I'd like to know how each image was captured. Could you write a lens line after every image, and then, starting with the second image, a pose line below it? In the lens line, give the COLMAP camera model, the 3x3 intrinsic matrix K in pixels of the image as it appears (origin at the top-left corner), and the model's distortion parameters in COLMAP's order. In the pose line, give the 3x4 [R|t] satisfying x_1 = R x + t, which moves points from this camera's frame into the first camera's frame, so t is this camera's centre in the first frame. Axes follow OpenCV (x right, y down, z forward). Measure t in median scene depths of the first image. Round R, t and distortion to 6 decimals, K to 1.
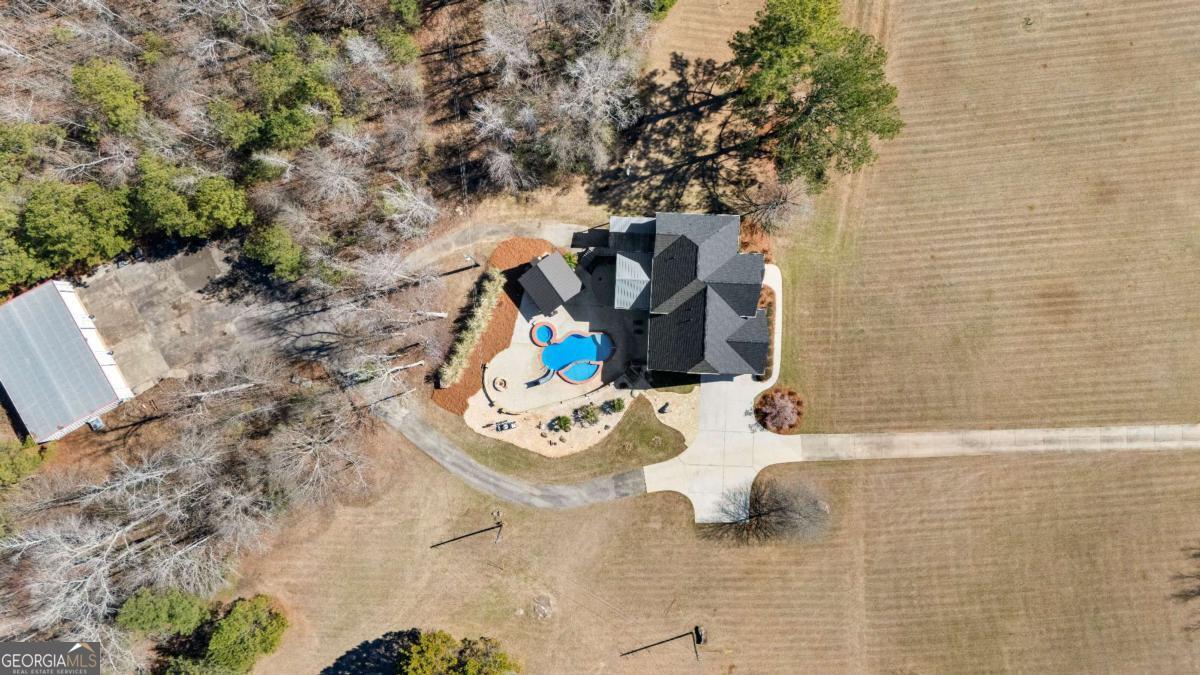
lens RADIAL K [[862.7, 0, 600.0], [0, 862.7, 337.5], [0, 0, 1]] dist [0.088496, -0.092258]
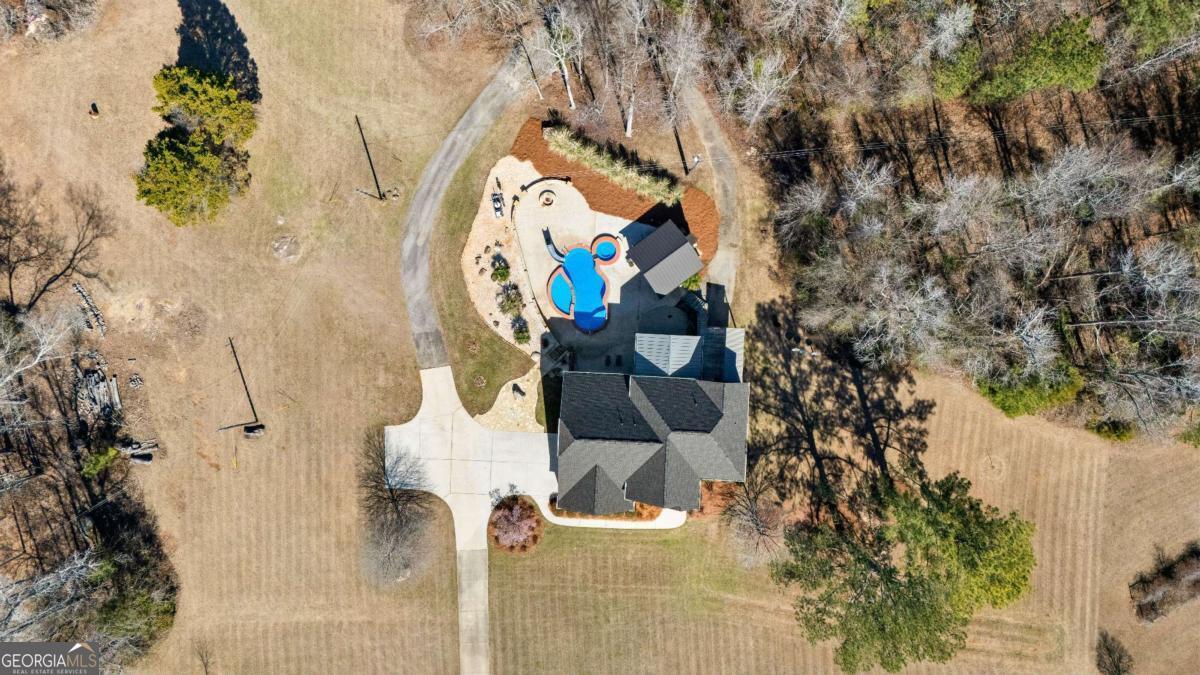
lens RADIAL K [[862.7, 0, 600.0], [0, 862.7, 337.5], [0, 0, 1]] dist [0.088496, -0.092258]
pose [[-0.004558, 0.999751, 0.021865, 0.002618], [-0.999987, -0.004607, 0.002192, -0.000457], [0.002293, -0.021855, 0.999759, 0.146018]]
